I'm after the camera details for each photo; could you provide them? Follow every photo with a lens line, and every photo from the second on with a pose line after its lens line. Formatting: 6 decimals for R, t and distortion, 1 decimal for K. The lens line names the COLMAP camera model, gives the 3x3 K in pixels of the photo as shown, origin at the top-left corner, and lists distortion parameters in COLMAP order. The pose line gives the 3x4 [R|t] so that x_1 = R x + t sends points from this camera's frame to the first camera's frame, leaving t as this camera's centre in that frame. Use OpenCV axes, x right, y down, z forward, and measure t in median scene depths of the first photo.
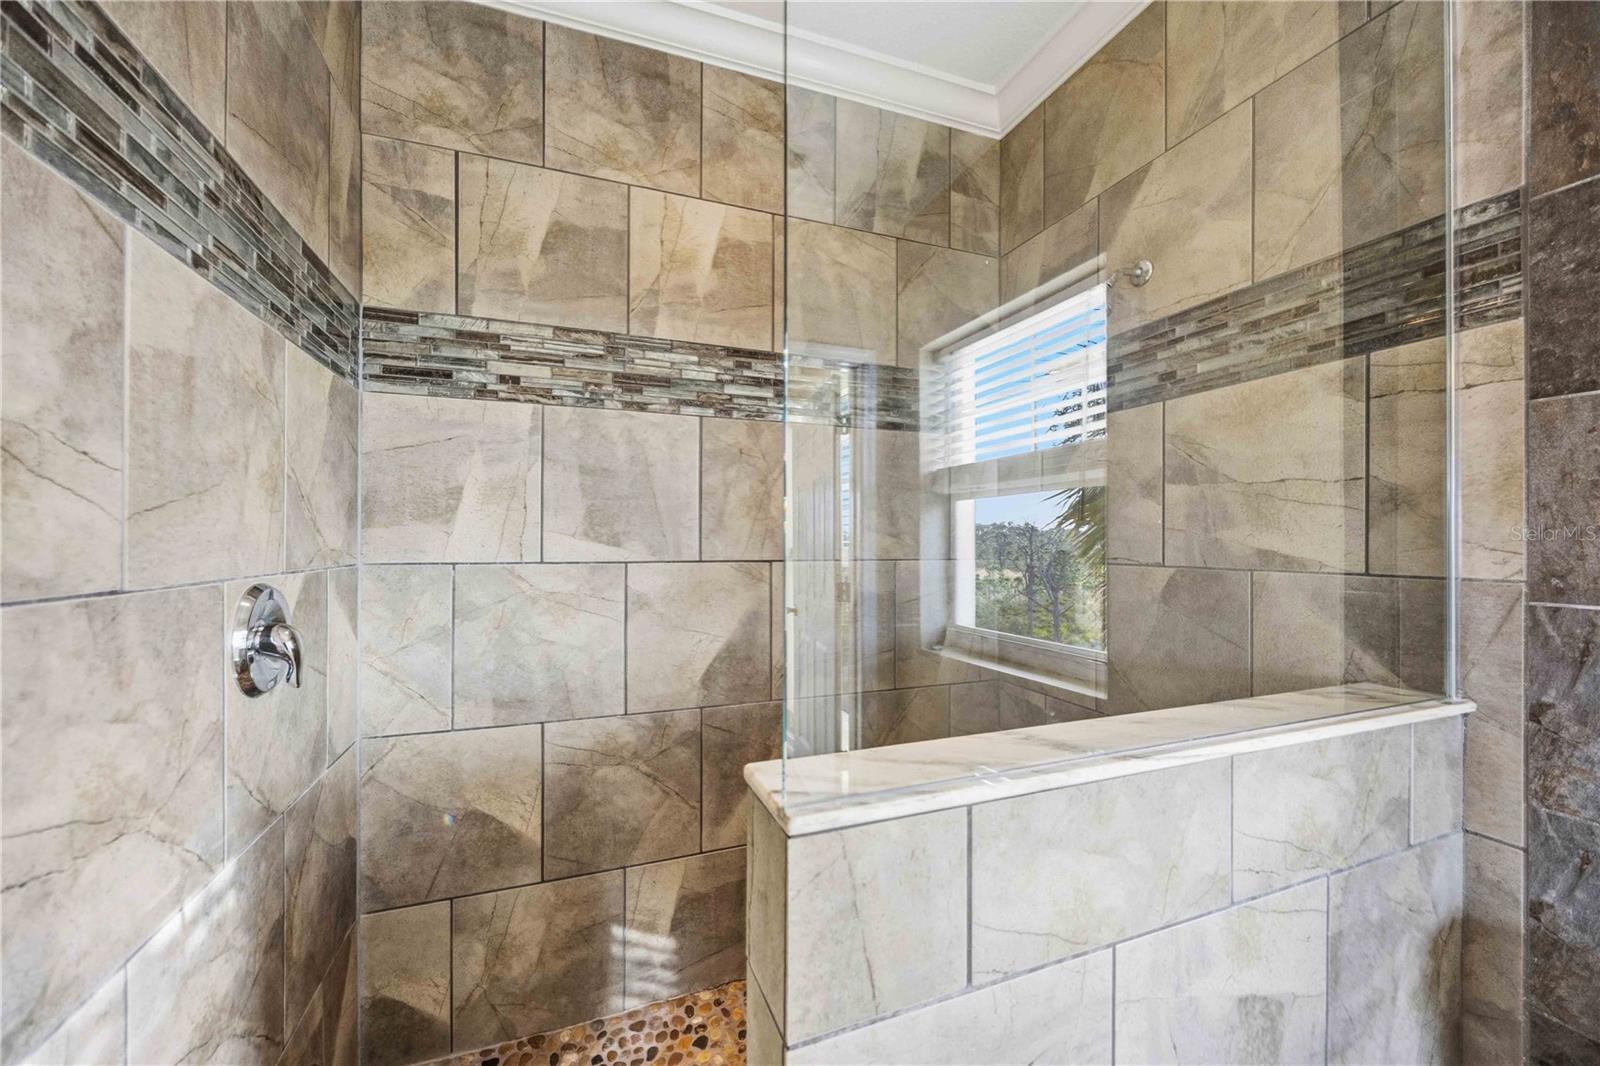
lens RADIAL K [[625.2, 0, 796.5], [0, 625.2, 535.1], [0, 0, 1]] dist [0.001338, 0.000342]
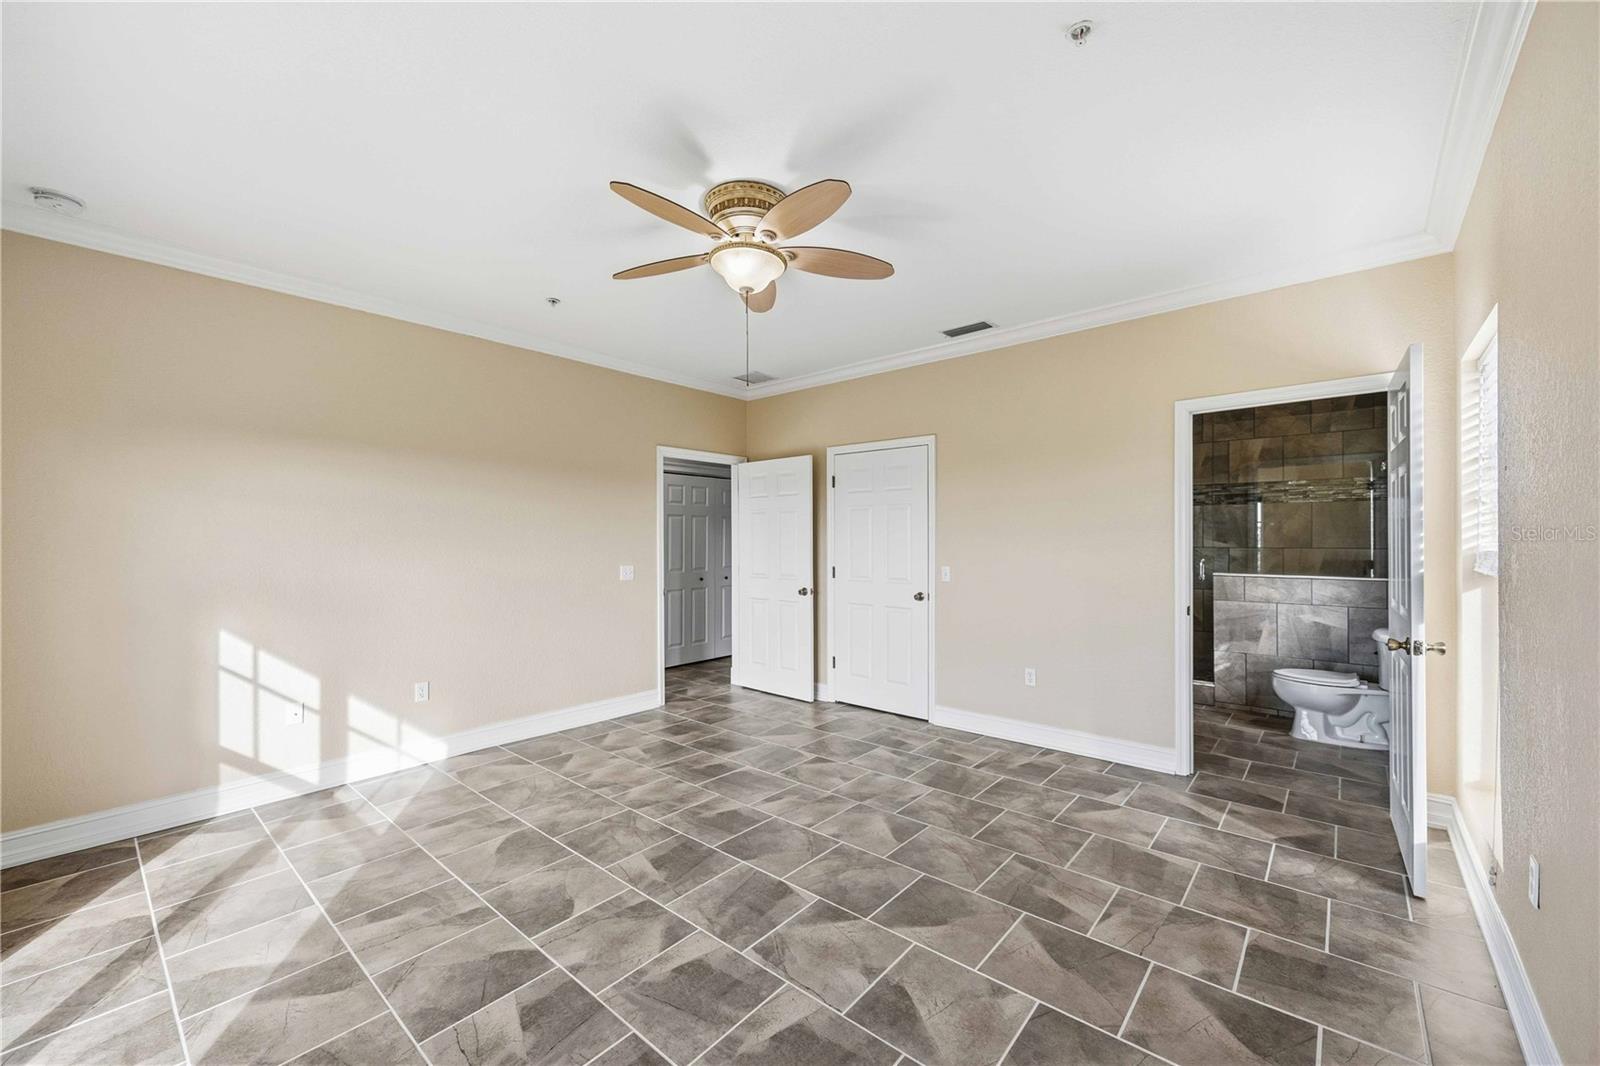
lens RADIAL K [[625.2, 0, 811.2], [0, 625.2, 542.1], [0, 0, 1]] dist [0.001338, 0.000342]
pose [[0.488445, -0.001059, -0.872594, 1.647620], [0.008874, 0.999954, 0.003753, -0.023042], [0.872550, -0.009576, 0.488432, -2.765106]]
